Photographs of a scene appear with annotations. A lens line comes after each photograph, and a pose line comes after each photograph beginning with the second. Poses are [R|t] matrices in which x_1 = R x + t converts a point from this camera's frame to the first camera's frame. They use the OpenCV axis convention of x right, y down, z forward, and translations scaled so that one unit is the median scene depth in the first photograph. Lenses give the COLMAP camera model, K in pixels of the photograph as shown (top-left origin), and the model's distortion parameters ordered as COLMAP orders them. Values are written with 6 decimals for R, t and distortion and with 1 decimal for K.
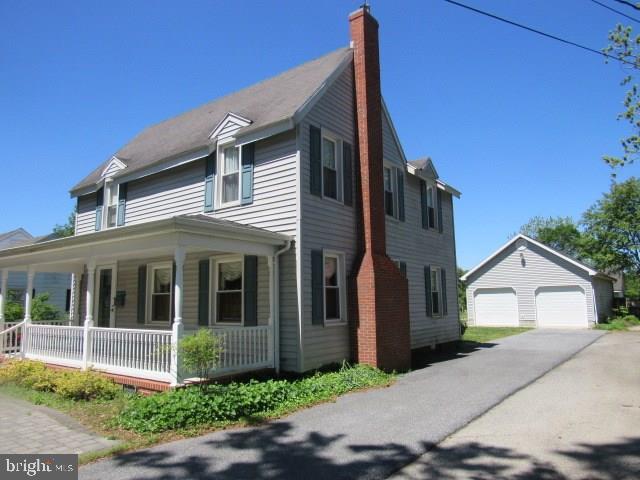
lens RADIAL K [[457.7, 0, 322.1], [0, 457.7, 238.9], [0, 0, 1]] dist [-0.038494, 0.020289]
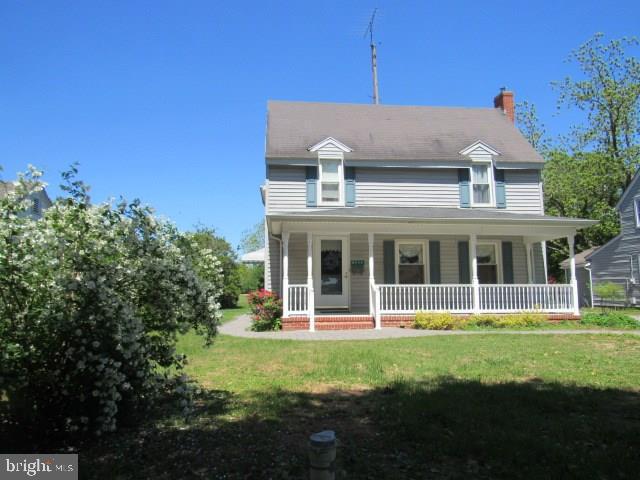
lens RADIAL K [[457.7, 0, 317.4], [0, 457.7, 246.0], [0, 0, 1]] dist [-0.038494, 0.020289]
pose [[0.751416, 0.078047, 0.655196, -1.280162], [-0.098847, 0.995089, -0.005171, 0.094932], [-0.652382, -0.060878, 0.755441, 0.194652]]
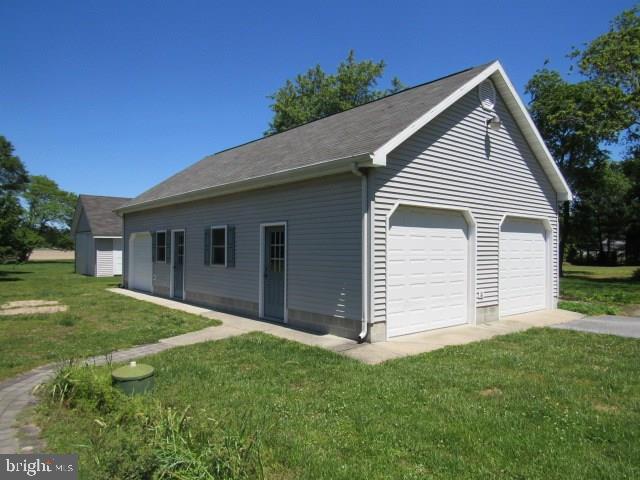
lens RADIAL K [[457.7, 0, 322.8], [0, 457.7, 242.7], [0, 0, 1]] dist [-0.038494, 0.020289]
pose [[0.227310, 0.031685, 0.973307, 0.162485], [-0.142344, 0.989817, 0.001021, 0.333109], [-0.963363, -0.138776, 0.229506, 2.366958]]
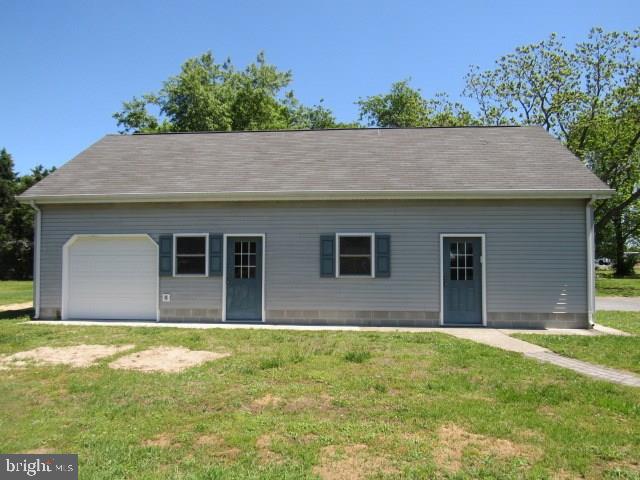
lens RADIAL K [[457.7, 0, 320.2], [0, 457.7, 243.3], [0, 0, 1]] dist [-0.038494, 0.020289]
pose [[-0.523350, 0.042231, 0.851071, 0.336415], [-0.111199, 0.986846, -0.117348, 0.457879], [-0.844831, -0.156053, -0.511770, 3.294321]]
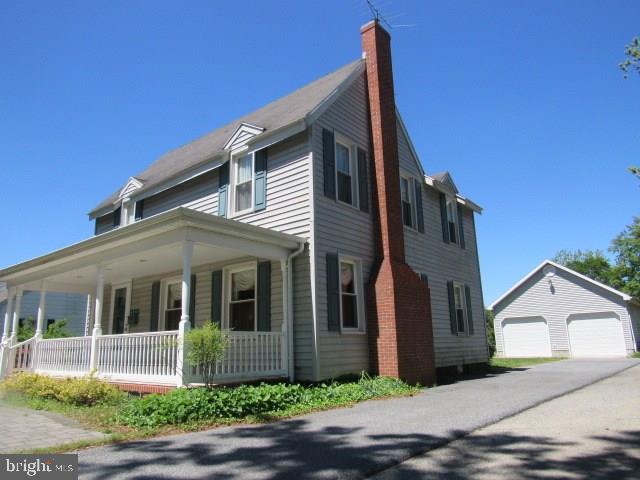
lens RADIAL K [[457.7, 0, 322.2], [0, 457.7, 238.4], [0, 0, 1]] dist [-0.038494, 0.020289]
pose [[0.998655, -0.021503, -0.047173, 0.010790], [0.016964, 0.995371, -0.094599, 0.062572], [0.048989, 0.093672, 0.994397, 0.030567]]
